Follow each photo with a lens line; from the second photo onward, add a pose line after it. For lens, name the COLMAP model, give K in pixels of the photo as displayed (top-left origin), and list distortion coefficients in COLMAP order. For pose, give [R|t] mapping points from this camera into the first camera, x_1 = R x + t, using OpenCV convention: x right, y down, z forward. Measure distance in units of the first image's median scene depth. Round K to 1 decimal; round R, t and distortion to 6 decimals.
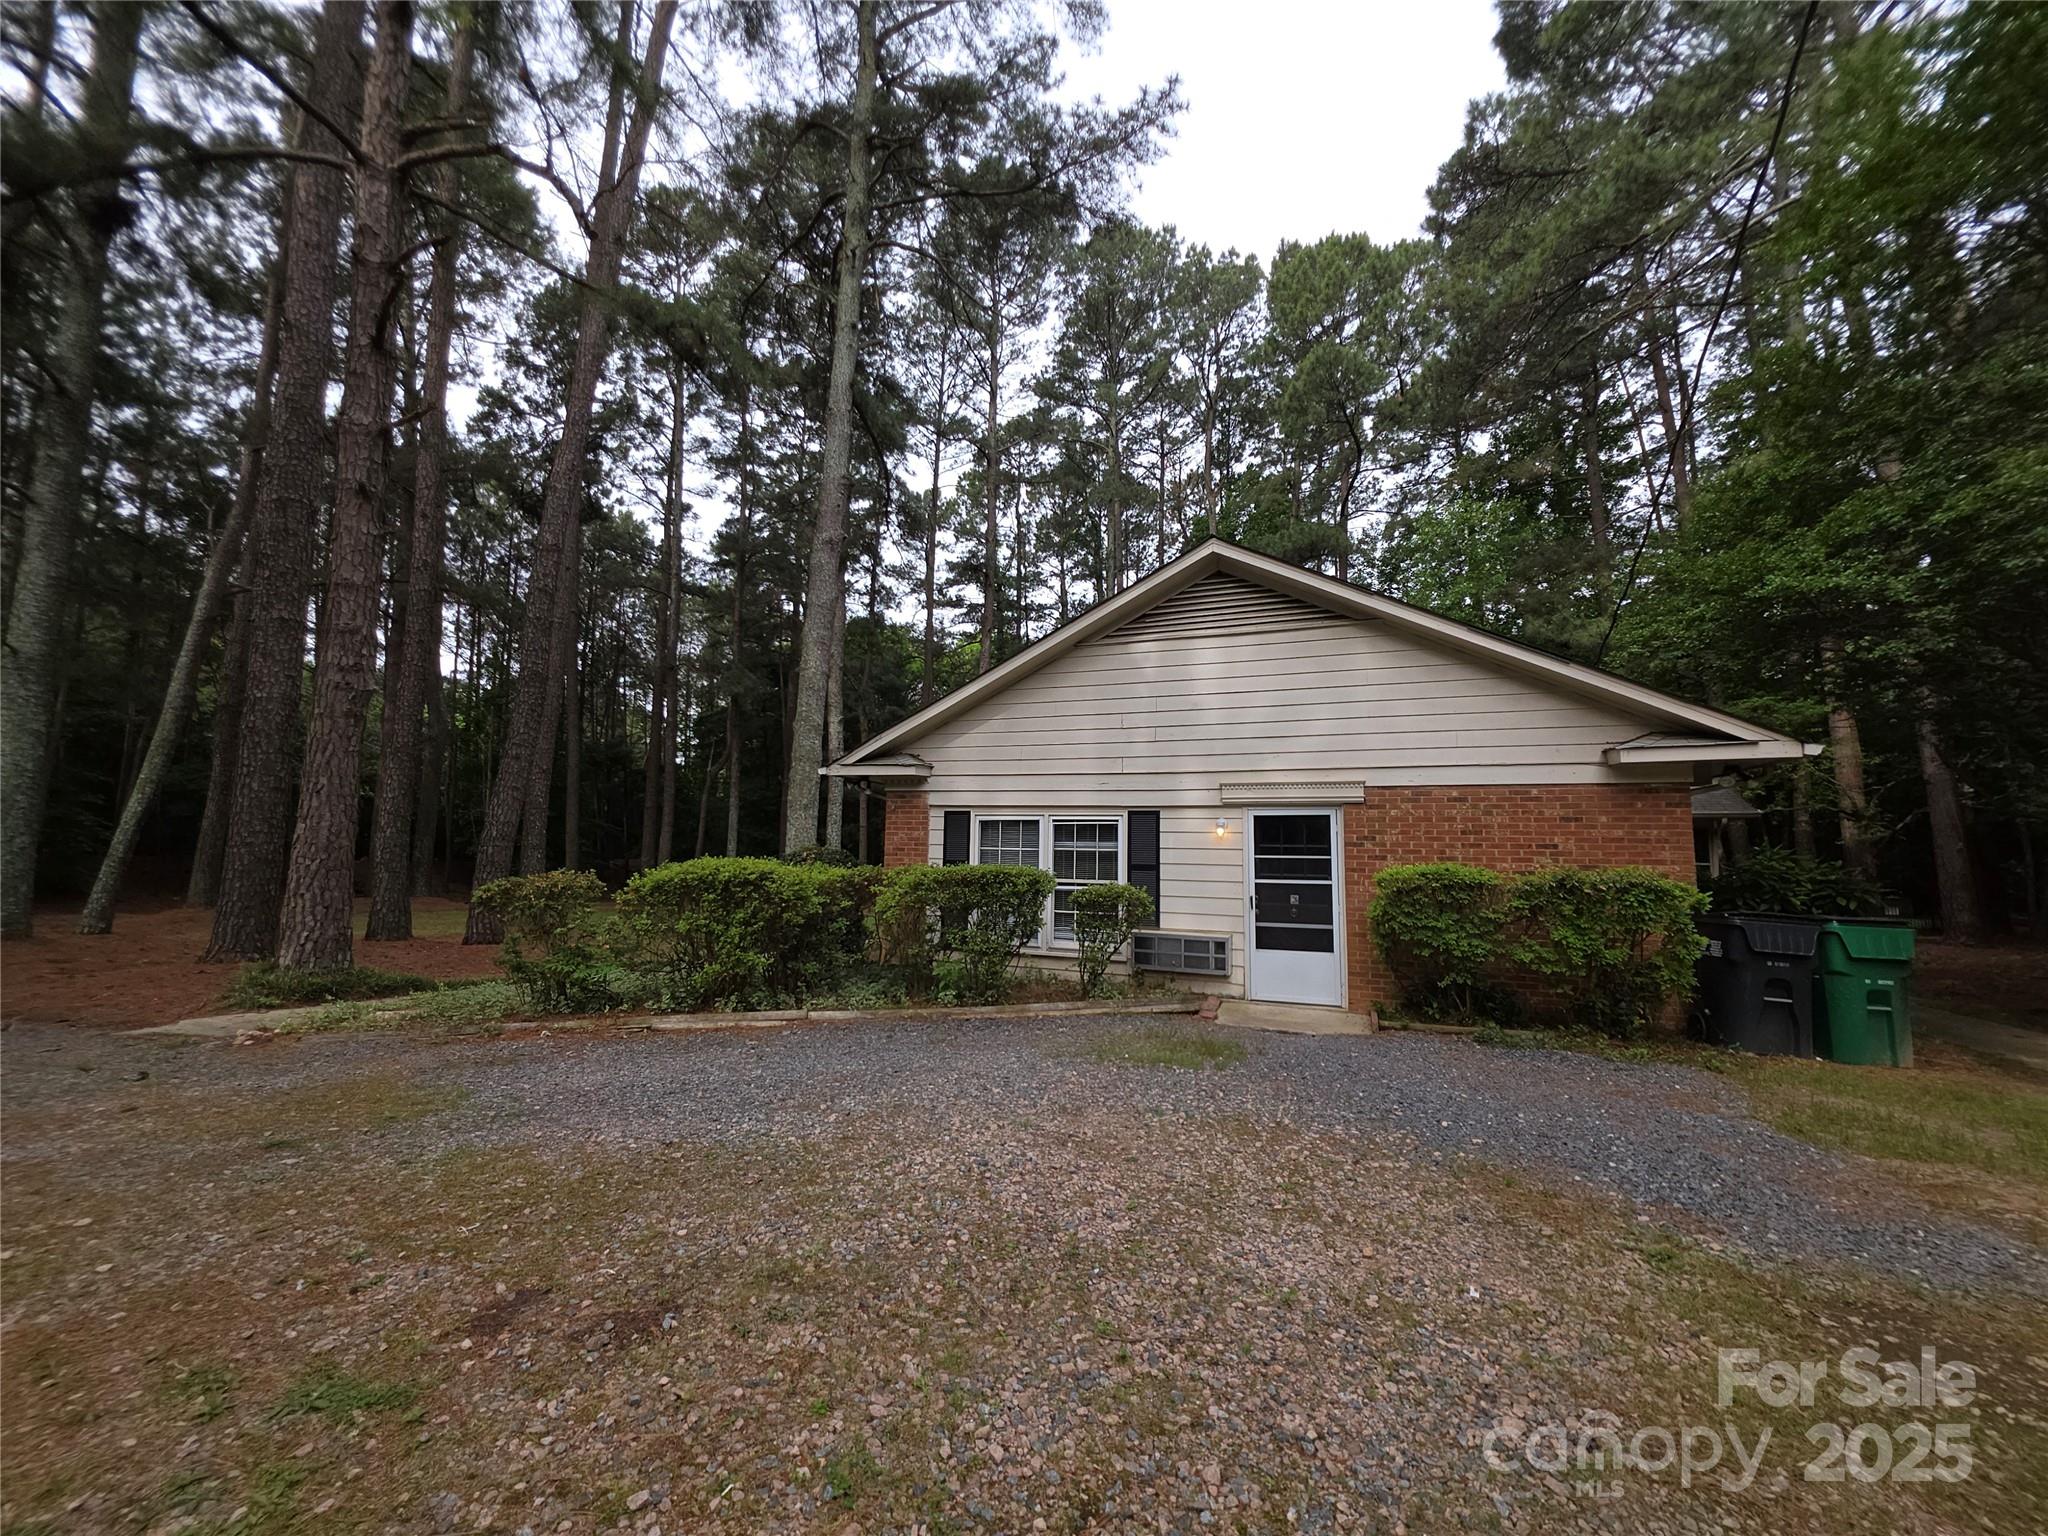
lens RADIAL K [[792.3, 0, 1024.0], [0, 792.3, 768.0], [0, 0, 1]] dist [0.000207, -0.000047]
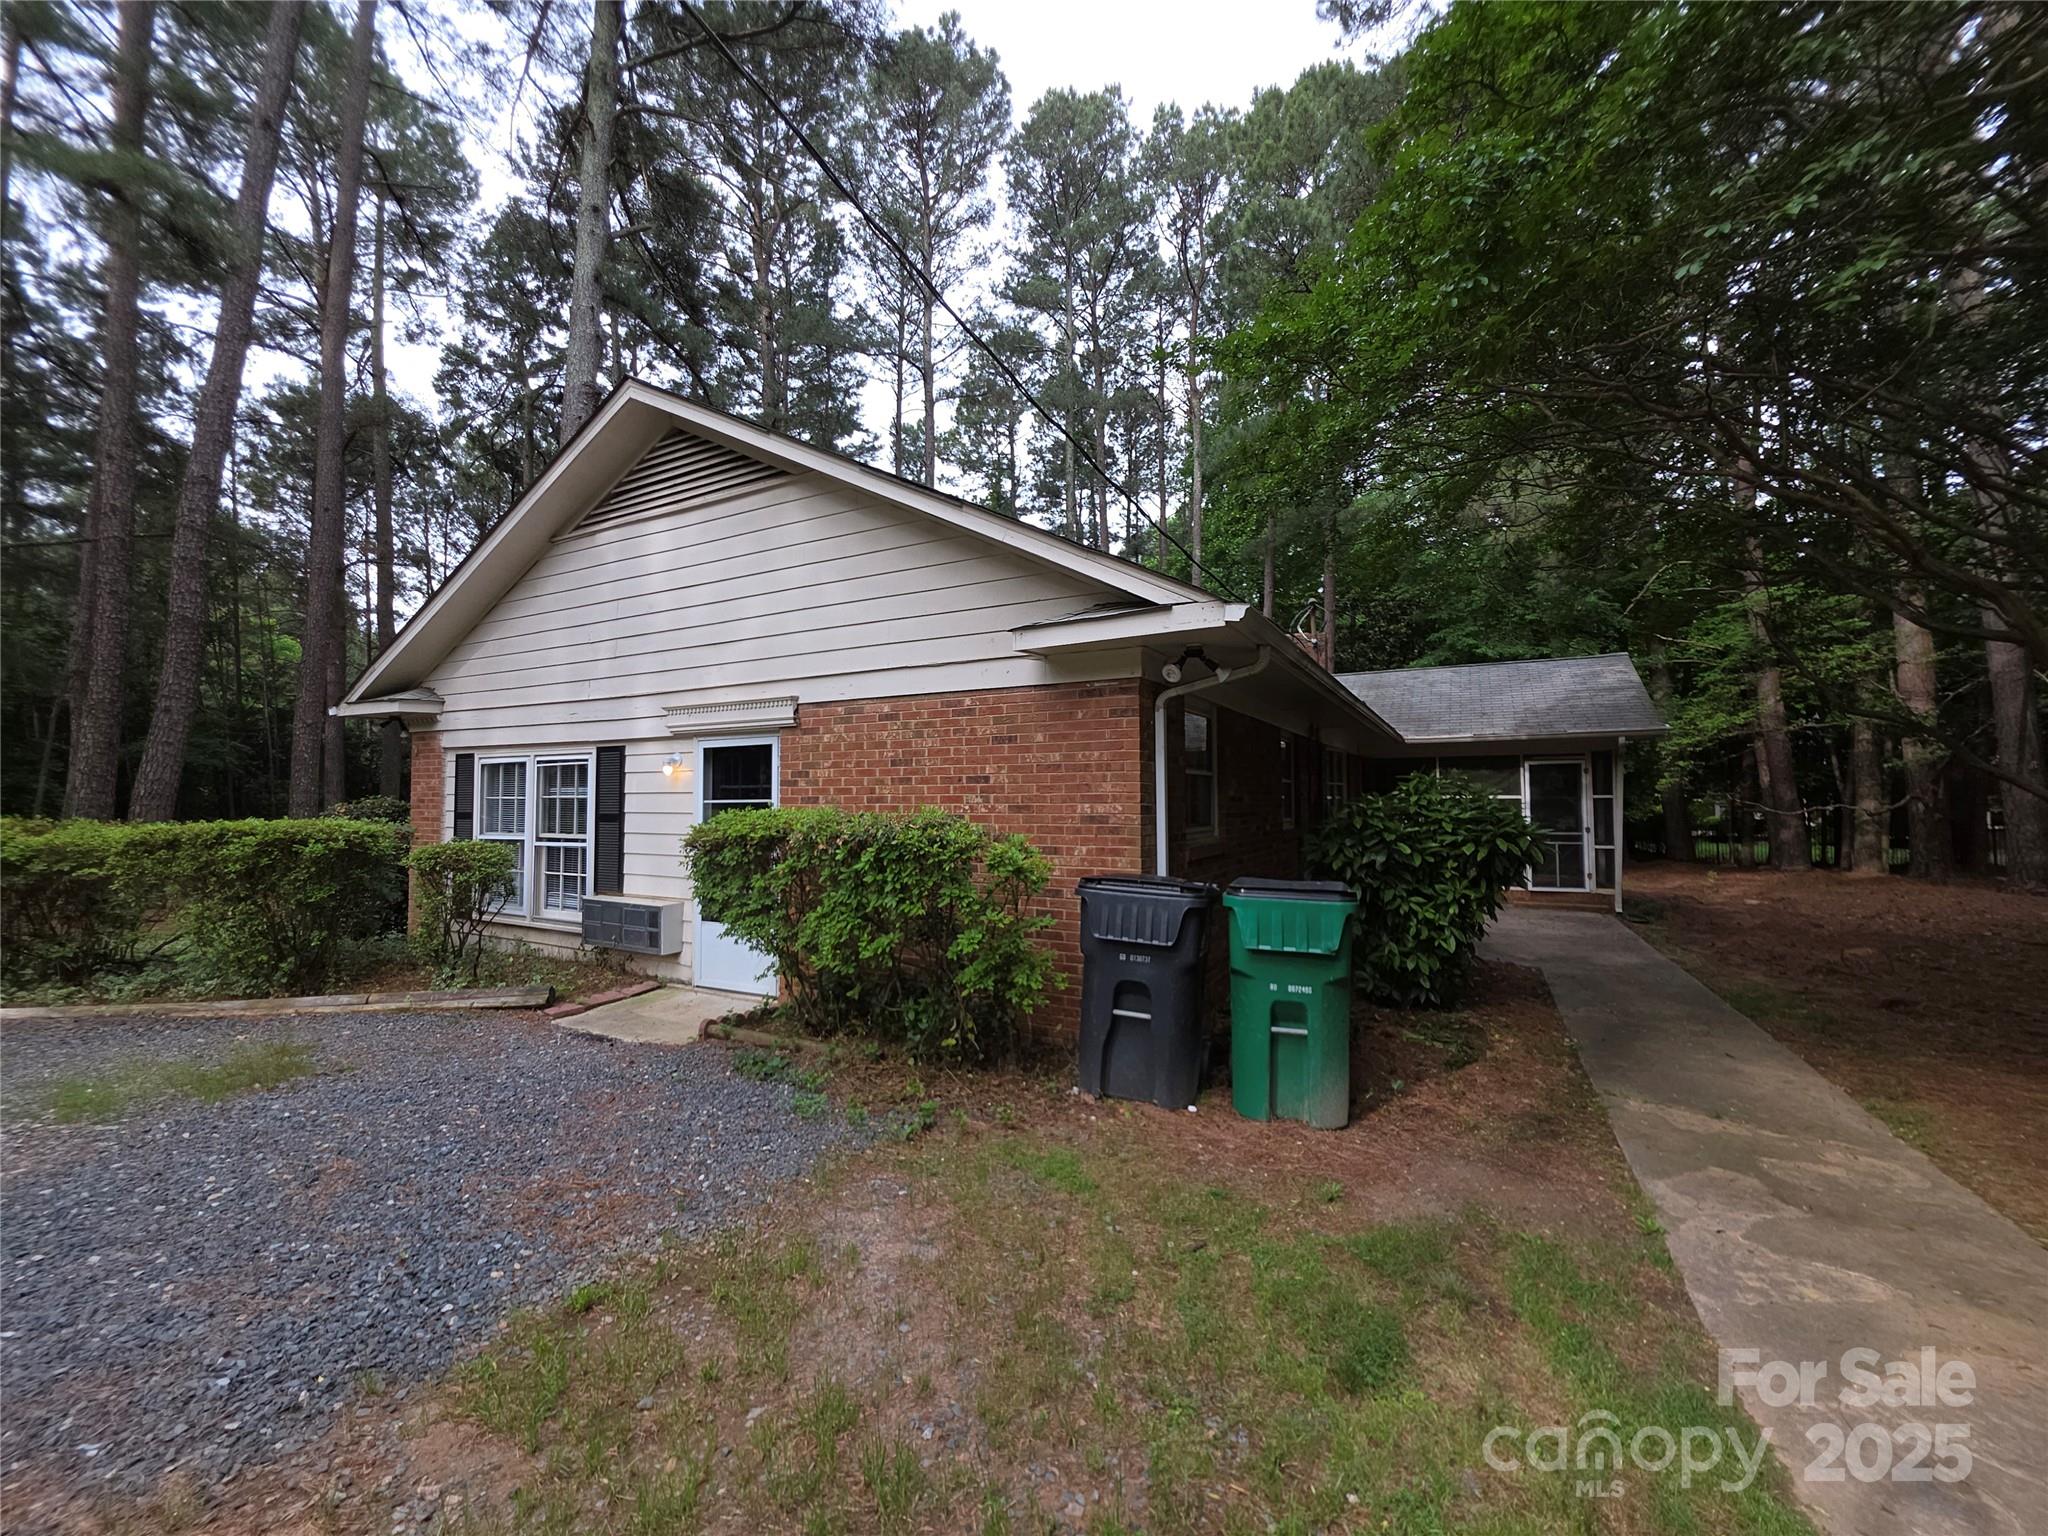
lens RADIAL K [[792.3, 0, 1024.0], [0, 792.3, 768.0], [0, 0, 1]] dist [0.000207, -0.000047]
pose [[0.992593, -0.026233, -0.118621, 0.648734], [0.034443, 0.997111, 0.067702, 0.035839], [0.116502, -0.071286, 0.990629, 0.261672]]
